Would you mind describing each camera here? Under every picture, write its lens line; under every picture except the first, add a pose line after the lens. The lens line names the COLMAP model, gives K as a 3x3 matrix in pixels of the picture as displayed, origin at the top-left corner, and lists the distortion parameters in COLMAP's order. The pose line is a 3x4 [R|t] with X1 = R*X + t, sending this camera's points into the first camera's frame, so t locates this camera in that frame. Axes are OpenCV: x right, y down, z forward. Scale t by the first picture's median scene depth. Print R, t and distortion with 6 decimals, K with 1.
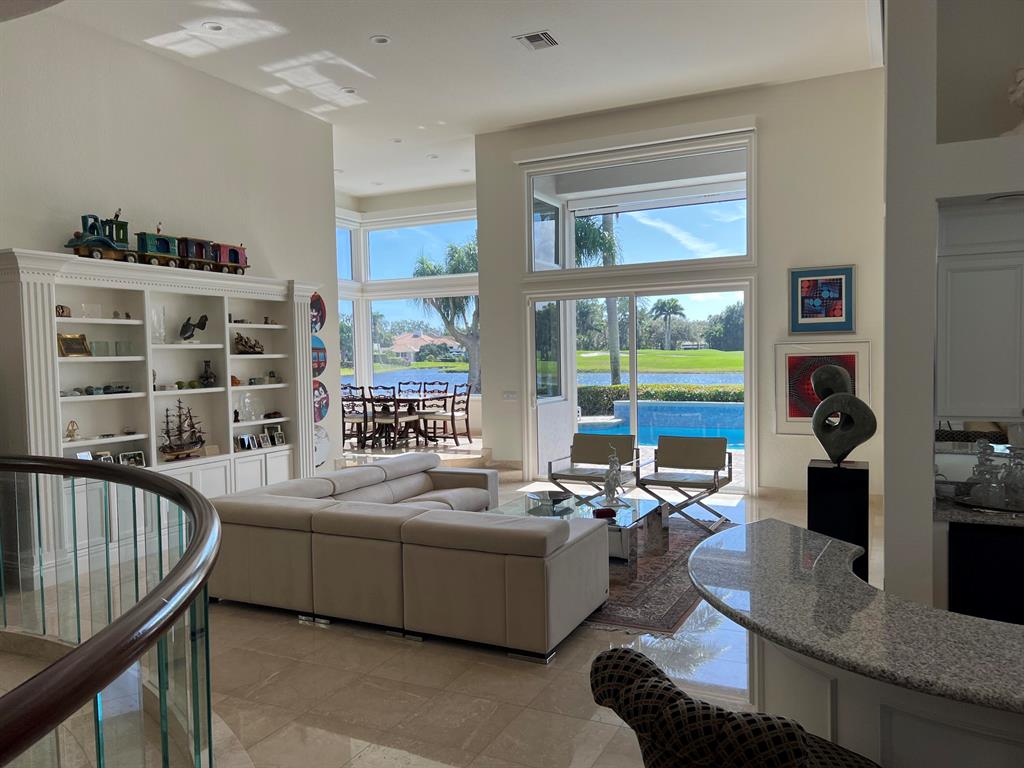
lens RADIAL K [[764.7, 0, 513.2], [0, 764.7, 383.2], [0, 0, 1]] dist [0.026455, -0.003021]
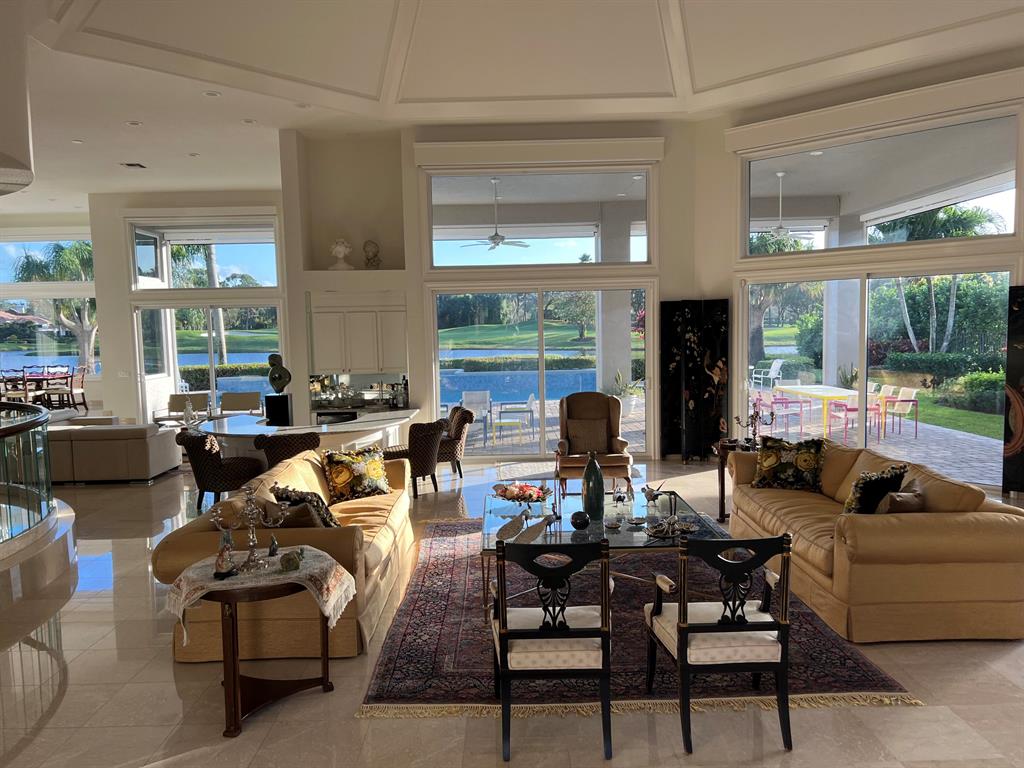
lens RADIAL K [[764.7, 0, 507.9], [0, 764.7, 383.0], [0, 0, 1]] dist [0.026455, -0.003021]
pose [[0.891983, -0.034700, 0.450734, -0.009402], [0.021839, 0.999193, 0.033705, 0.000909], [-0.451540, -0.020220, 0.892022, -0.560511]]
